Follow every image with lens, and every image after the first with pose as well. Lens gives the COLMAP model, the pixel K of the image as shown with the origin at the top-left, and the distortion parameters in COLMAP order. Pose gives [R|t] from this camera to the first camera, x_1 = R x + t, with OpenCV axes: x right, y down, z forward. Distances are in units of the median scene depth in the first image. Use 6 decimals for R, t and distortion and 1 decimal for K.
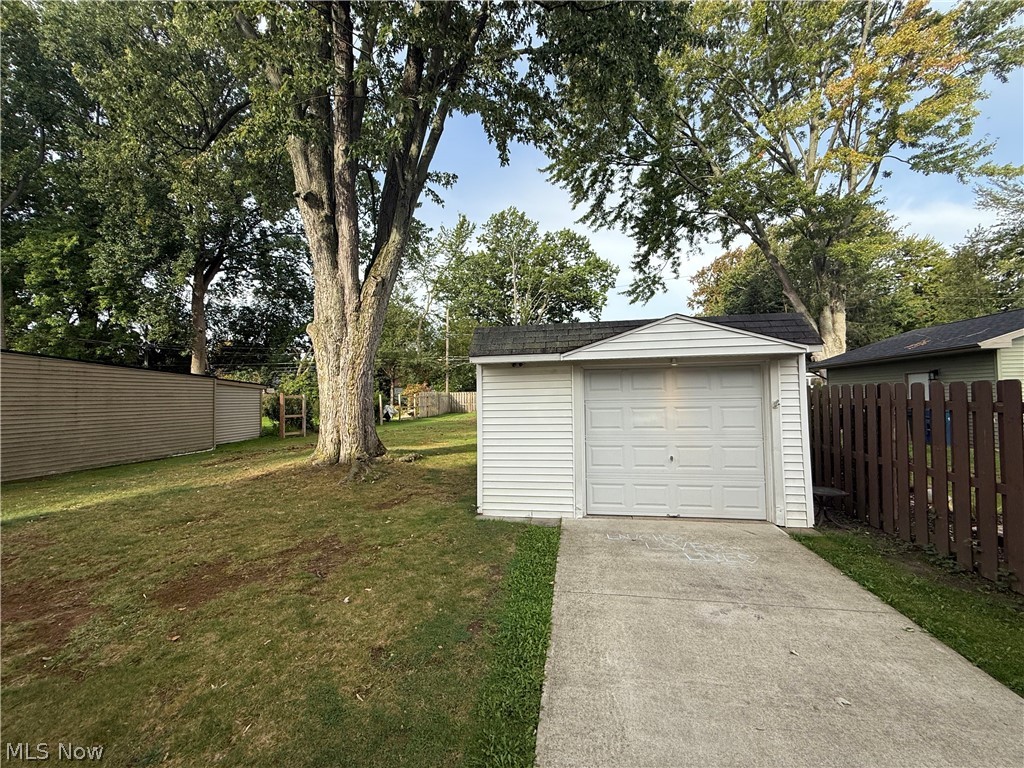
lens RADIAL K [[406.1, 0, 508.9], [0, 406.1, 388.0], [0, 0, 1]] dist [0.001484, -0.000172]
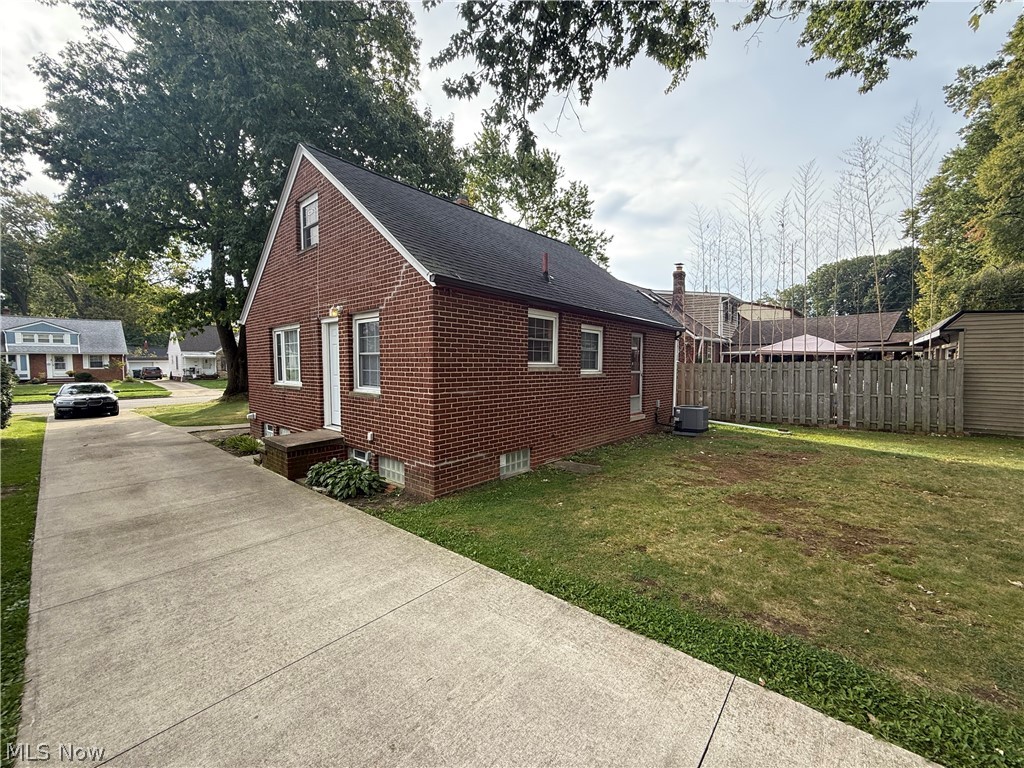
lens RADIAL K [[406.1, 0, 513.5], [0, 406.1, 379.4], [0, 0, 1]] dist [0.001484, -0.000172]
pose [[-0.521876, 0.051108, -0.851489, 0.829368], [0.028342, 0.998691, 0.042573, -0.003300], [0.852550, -0.001916, -0.522642, 1.054450]]
